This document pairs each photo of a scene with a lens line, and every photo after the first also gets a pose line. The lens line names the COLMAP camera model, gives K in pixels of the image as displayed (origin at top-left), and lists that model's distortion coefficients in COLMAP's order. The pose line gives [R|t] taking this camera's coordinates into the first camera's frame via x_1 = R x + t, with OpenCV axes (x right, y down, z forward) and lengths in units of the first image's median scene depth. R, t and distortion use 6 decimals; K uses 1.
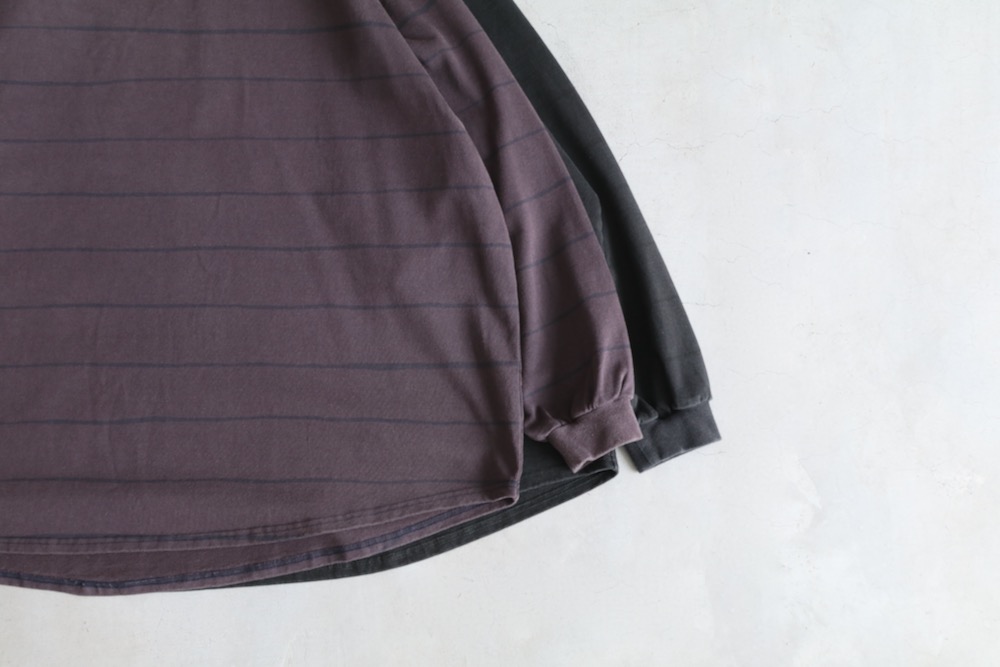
lens RADIAL K [[1614.3, 0, 518.6], [0, 1614.3, 367.4], [0, 0, 1]] dist [-0.029814, 0.000000]
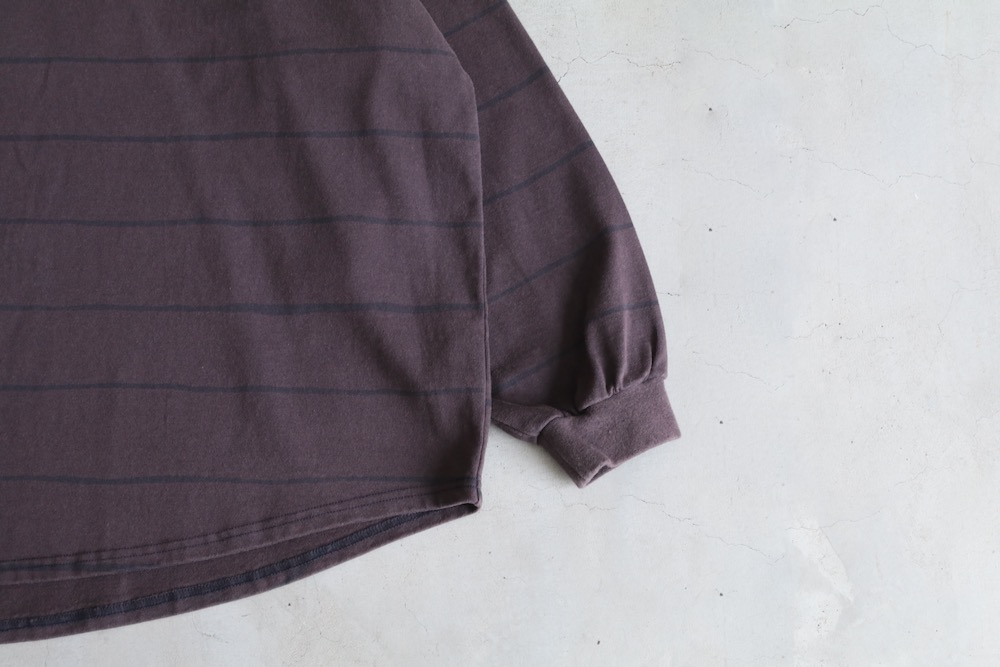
lens RADIAL K [[1614.3, 0, 507.7], [0, 1614.3, 310.4], [0, 0, 1]] dist [-0.029814, 0.000000]
pose [[0.999652, 0.004918, -0.025924, 0.028228], [-0.005489, 0.999743, -0.021981, 0.013296], [0.025809, 0.022116, 0.999422, 0.323487]]
